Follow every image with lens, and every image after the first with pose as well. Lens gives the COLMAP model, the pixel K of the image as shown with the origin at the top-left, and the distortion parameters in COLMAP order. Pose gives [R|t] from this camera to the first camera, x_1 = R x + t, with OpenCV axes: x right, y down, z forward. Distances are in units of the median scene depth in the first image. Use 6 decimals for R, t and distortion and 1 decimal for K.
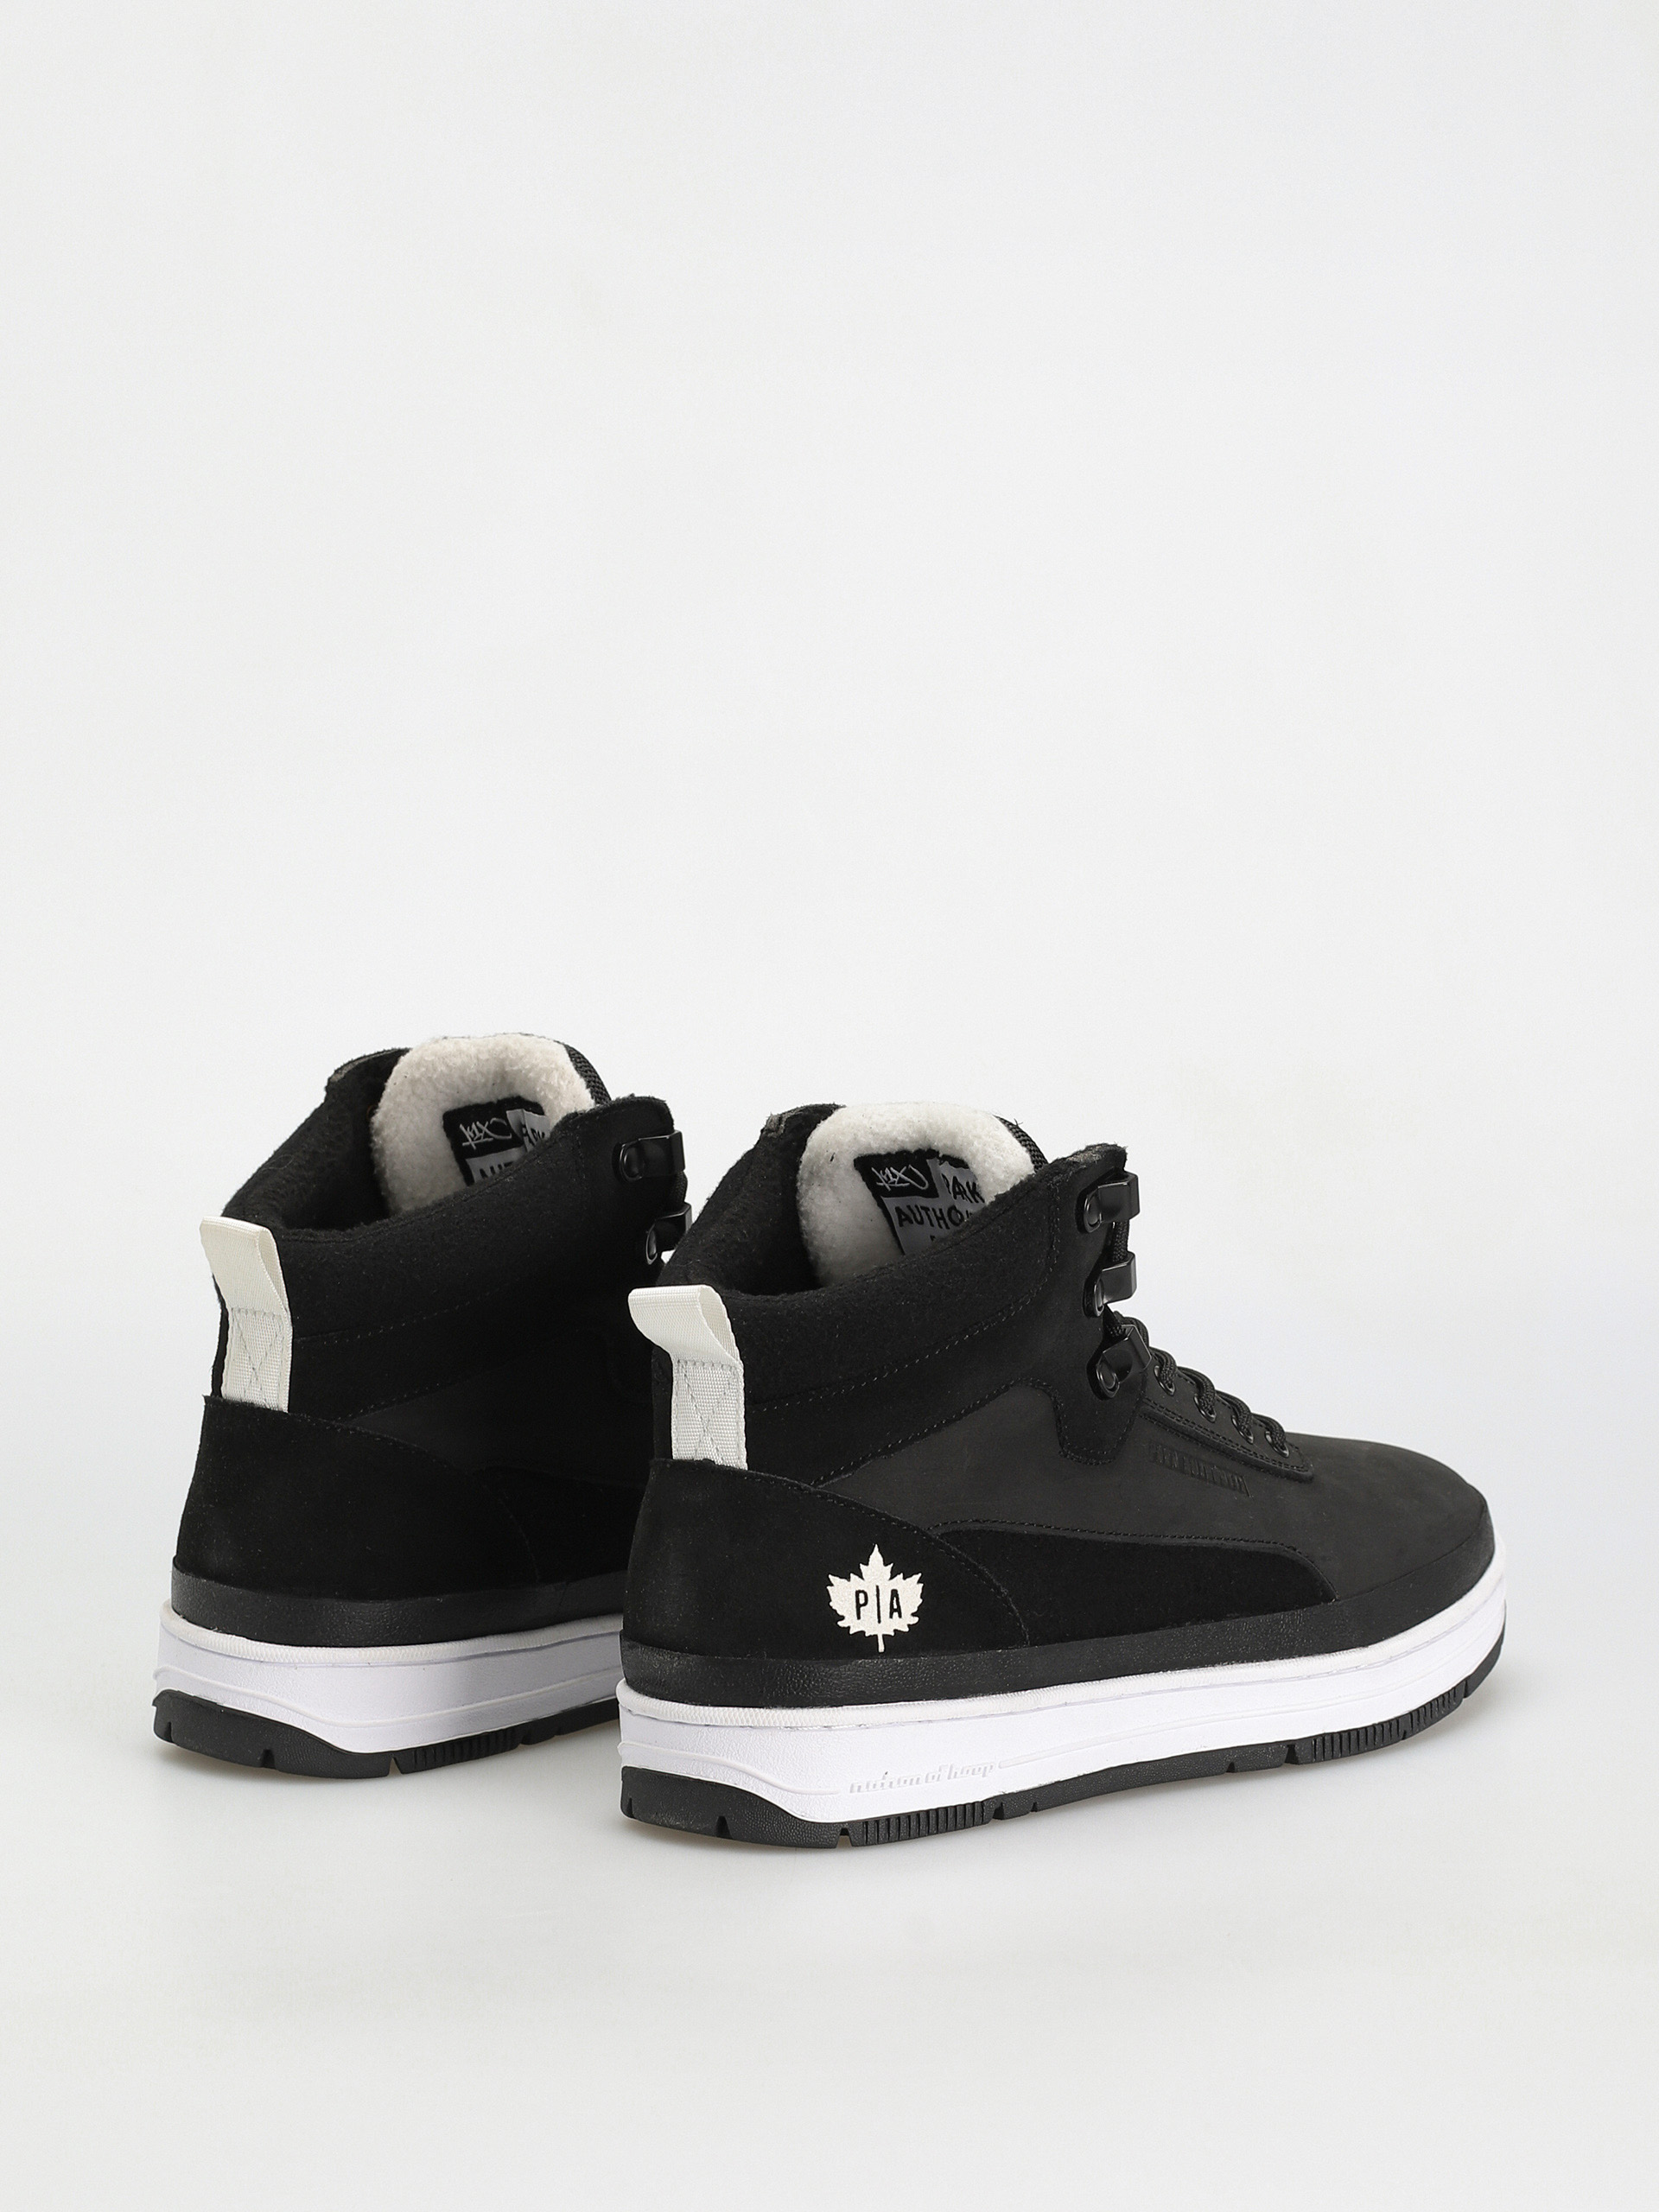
lens RADIAL K [[7346.4, 0, 823.1], [0, 7346.4, 1107.6], [0, 0, 1]] dist [-0.086330, 0.000000]
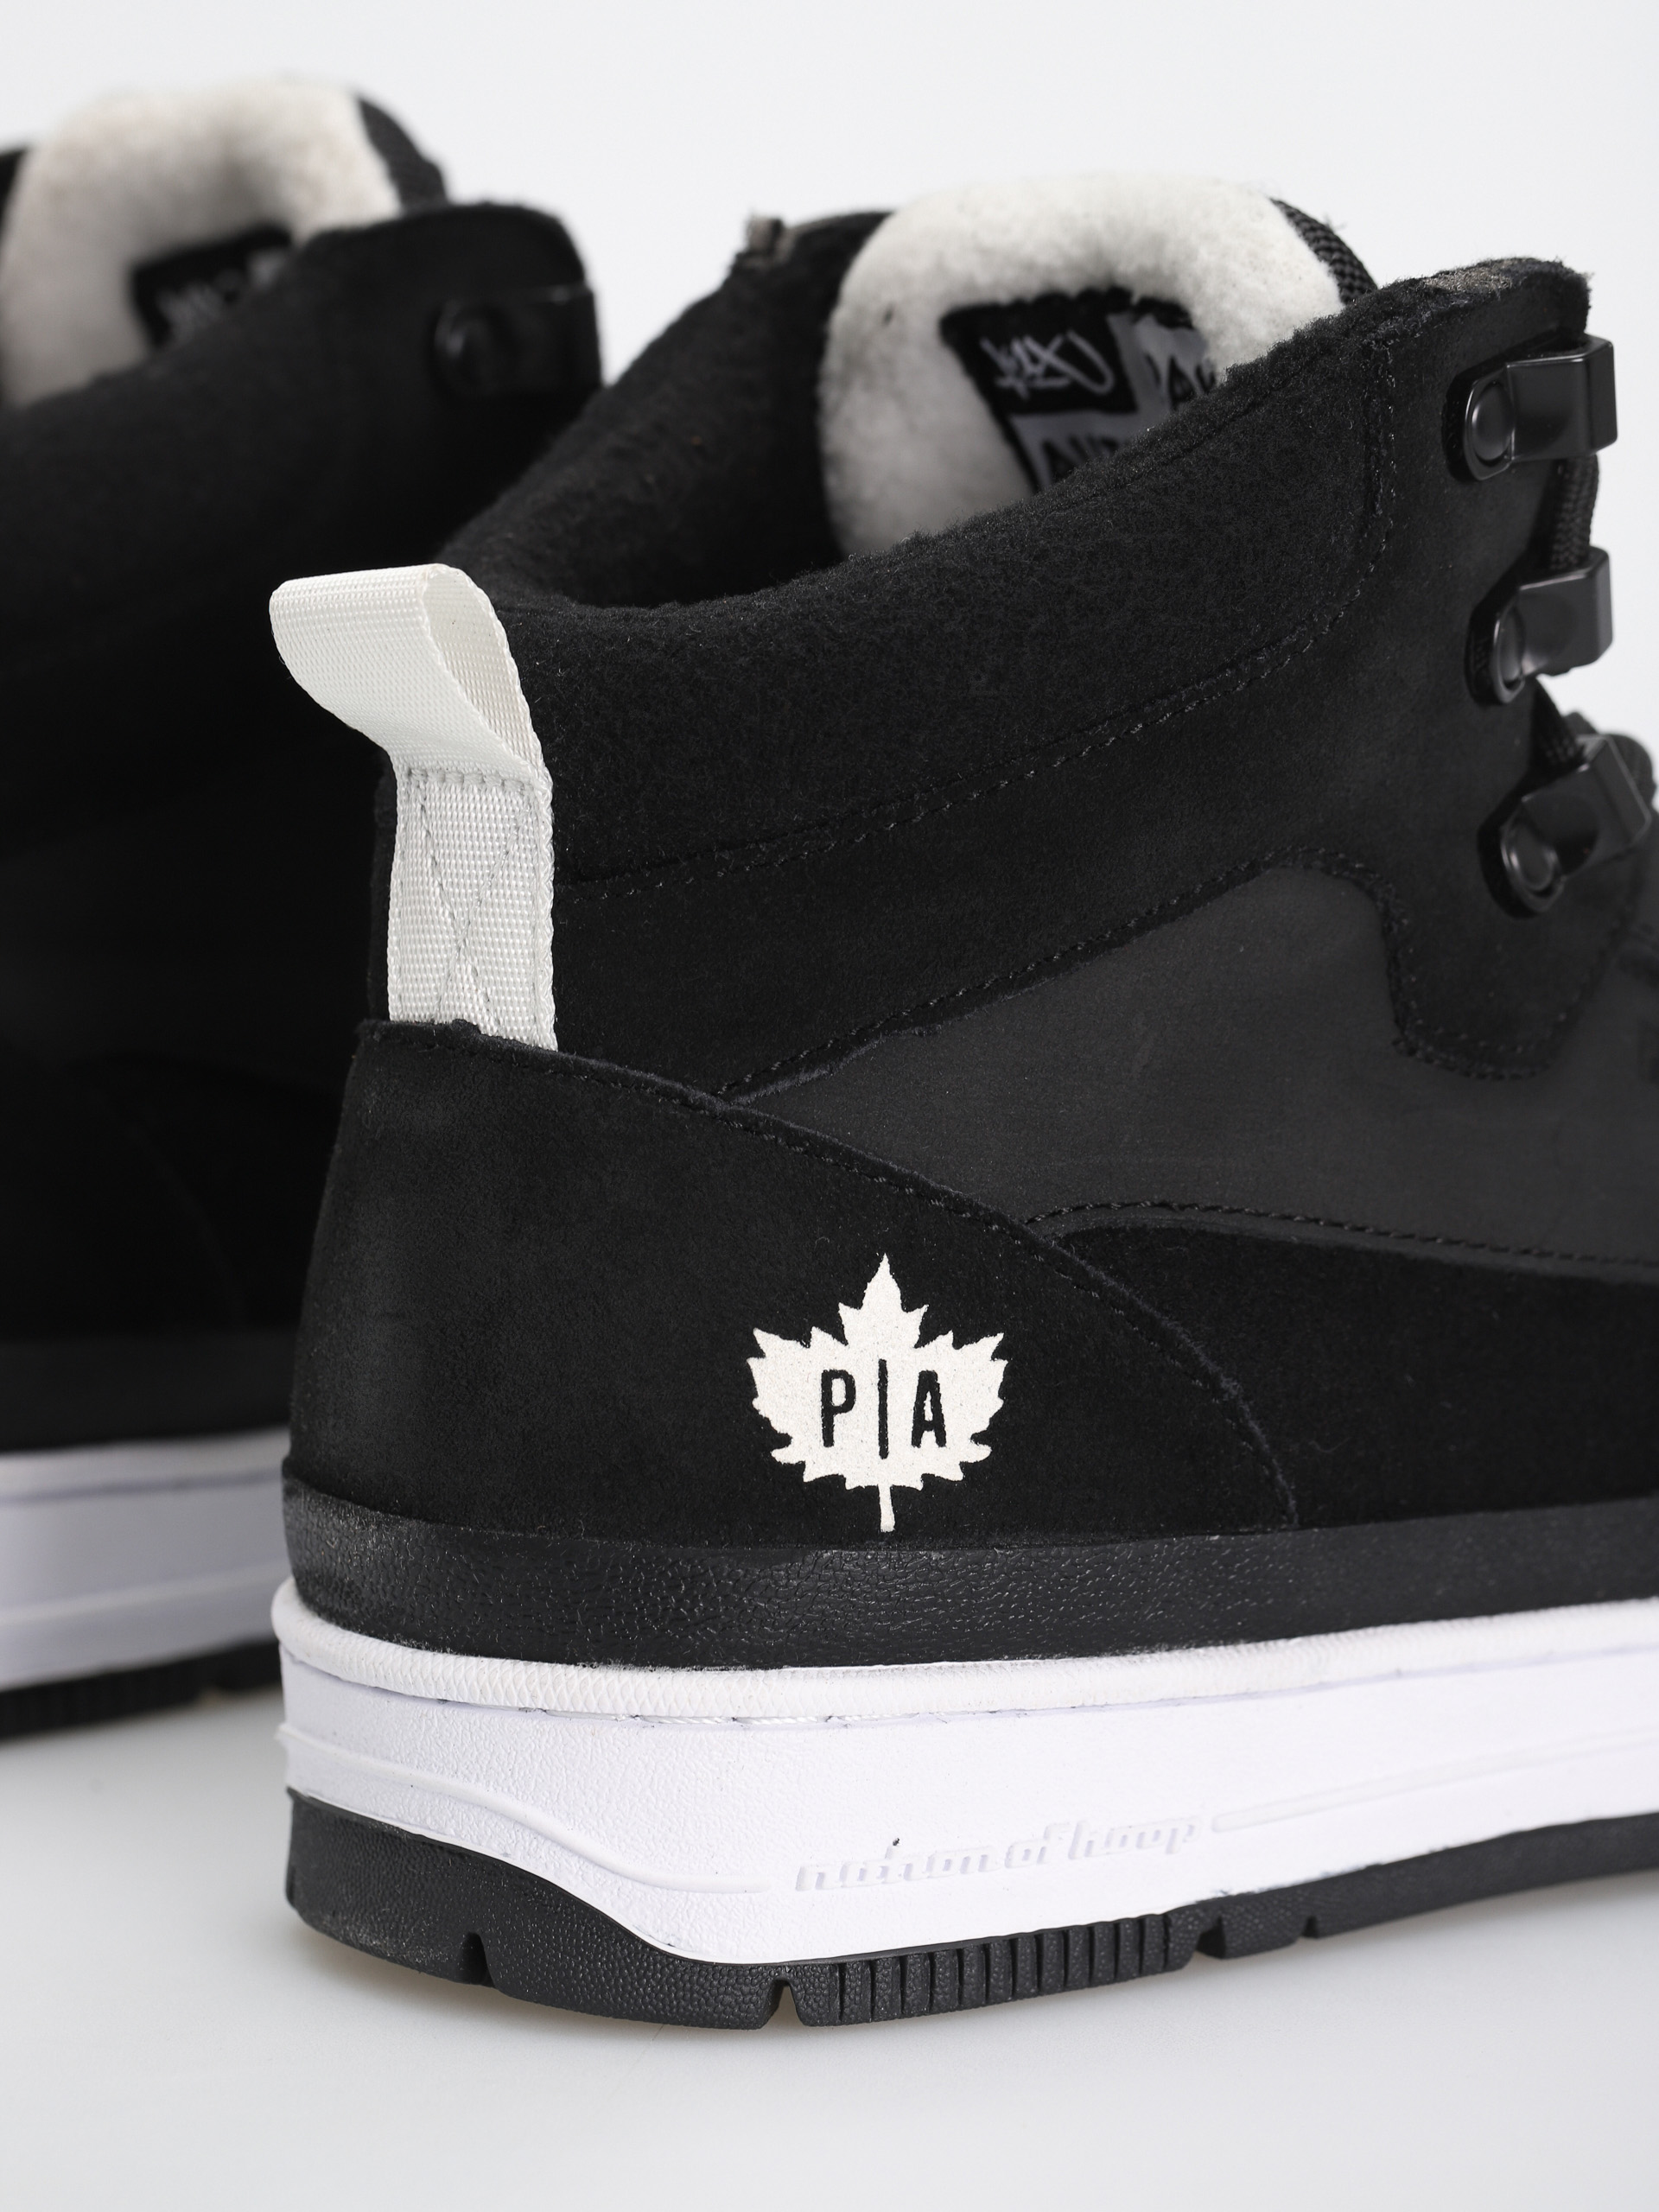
lens RADIAL K [[7346.4, 0, 835.4], [0, 7346.4, 1114.1], [0, 0, 1]] dist [-0.086330, 0.000000]
pose [[0.991324, 0.032542, -0.127351, 0.053177], [-0.028410, 0.999014, 0.034126, 0.038429], [0.128336, -0.030212, 0.991270, 0.607589]]
